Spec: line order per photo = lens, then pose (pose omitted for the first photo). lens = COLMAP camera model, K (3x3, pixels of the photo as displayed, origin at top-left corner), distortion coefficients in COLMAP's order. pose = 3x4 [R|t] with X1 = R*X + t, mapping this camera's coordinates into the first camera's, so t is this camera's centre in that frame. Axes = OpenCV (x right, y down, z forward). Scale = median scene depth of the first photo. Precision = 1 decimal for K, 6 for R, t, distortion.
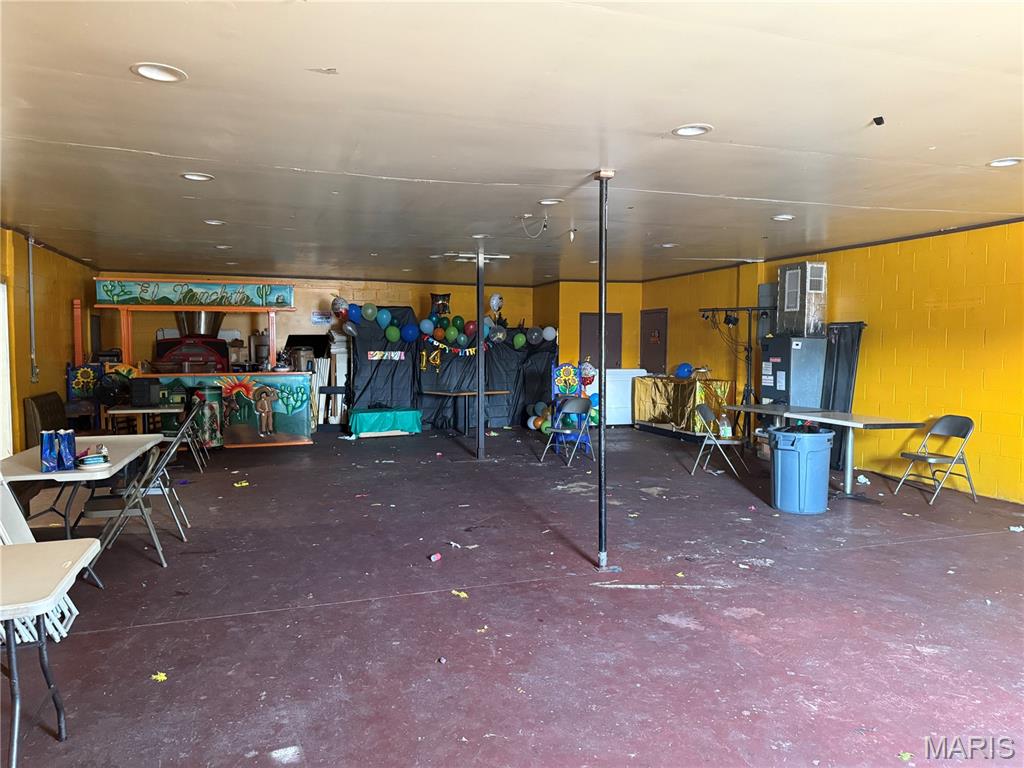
lens RADIAL K [[712.7, 0, 509.5], [0, 712.7, 387.7], [0, 0, 1]] dist [0.059697, -0.069635]
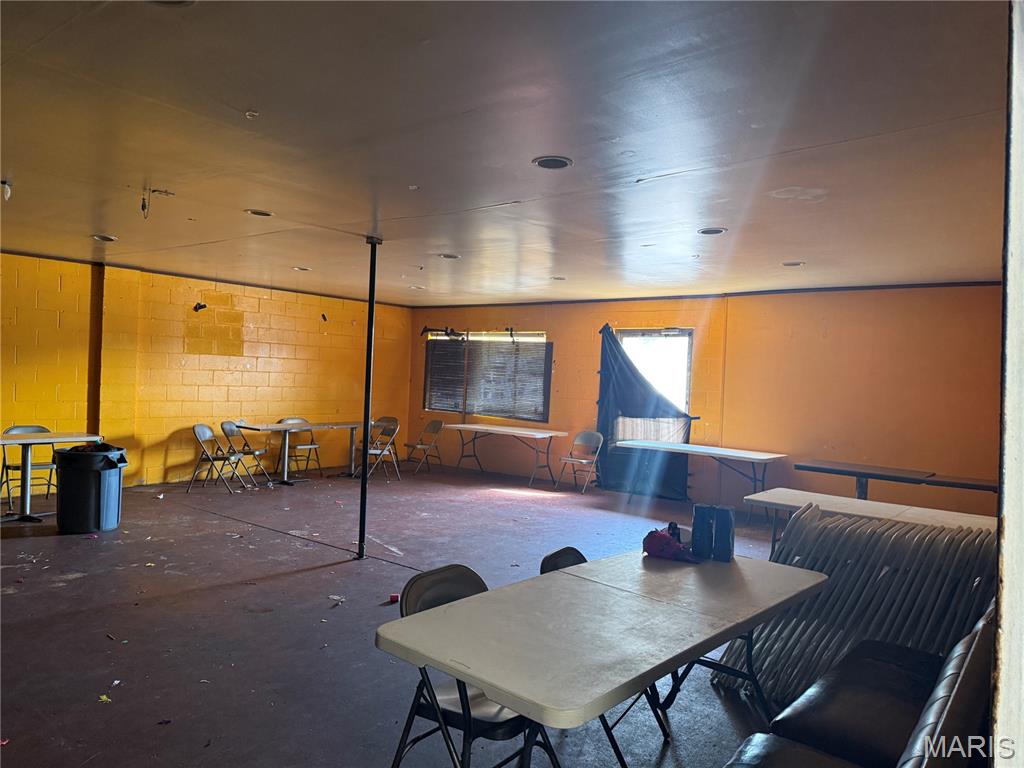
lens RADIAL K [[712.7, 0, 509.5], [0, 712.7, 387.7], [0, 0, 1]] dist [0.059697, -0.069635]
pose [[-0.538602, -0.019692, 0.842330, -1.045172], [0.030322, 0.998626, 0.042735, -0.072715], [-0.842014, 0.048558, -0.537265, 1.494735]]
